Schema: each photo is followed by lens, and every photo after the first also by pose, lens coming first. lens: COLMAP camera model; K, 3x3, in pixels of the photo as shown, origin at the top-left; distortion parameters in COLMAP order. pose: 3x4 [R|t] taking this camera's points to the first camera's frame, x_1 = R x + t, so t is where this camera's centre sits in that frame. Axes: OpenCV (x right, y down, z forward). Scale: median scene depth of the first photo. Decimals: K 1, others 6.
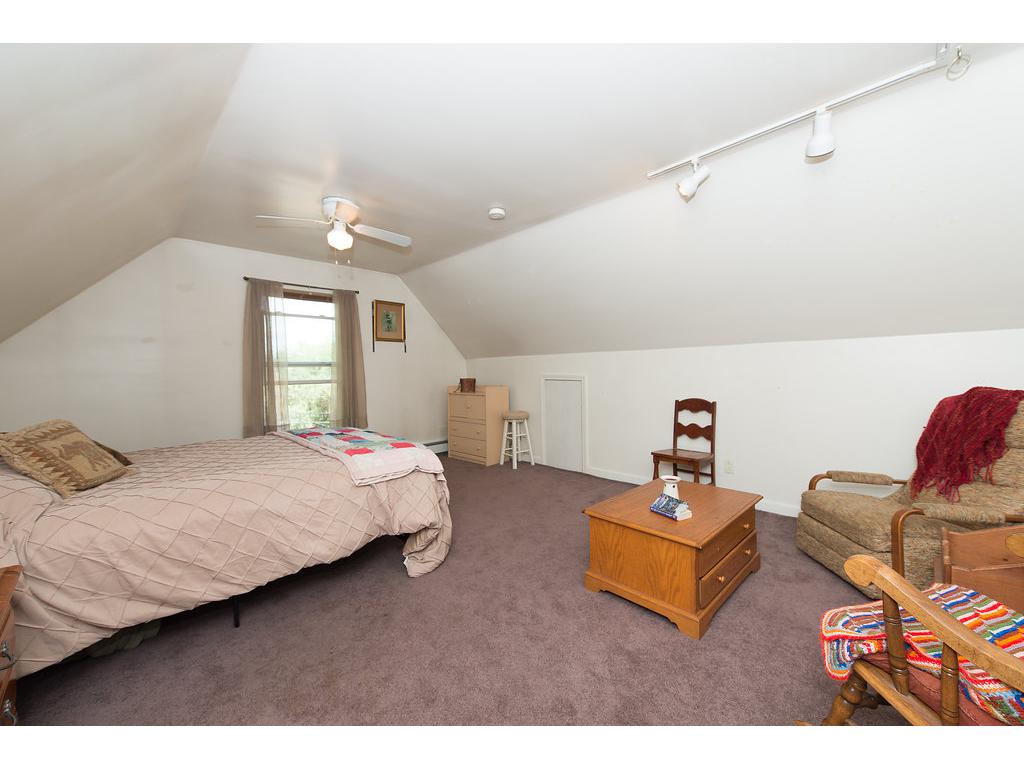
lens RADIAL K [[401.1, 0, 507.3], [0, 401.1, 384.5], [0, 0, 1]] dist [-0.008345, -0.002007]
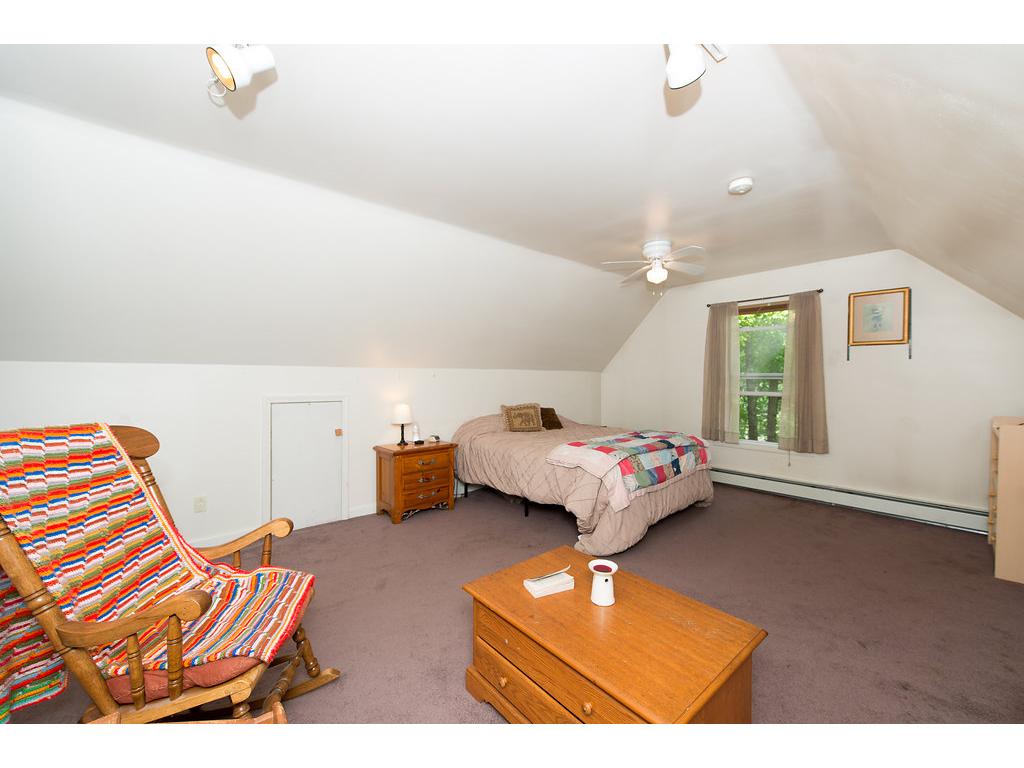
lens RADIAL K [[401.1, 0, 512.8], [0, 401.1, 386.2], [0, 0, 1]] dist [-0.008345, -0.002007]
pose [[-0.067863, 0.039207, -0.996924, 0.660240], [-0.033581, 0.998572, 0.041558, -0.057105], [0.997129, 0.036298, -0.066449, 0.546211]]
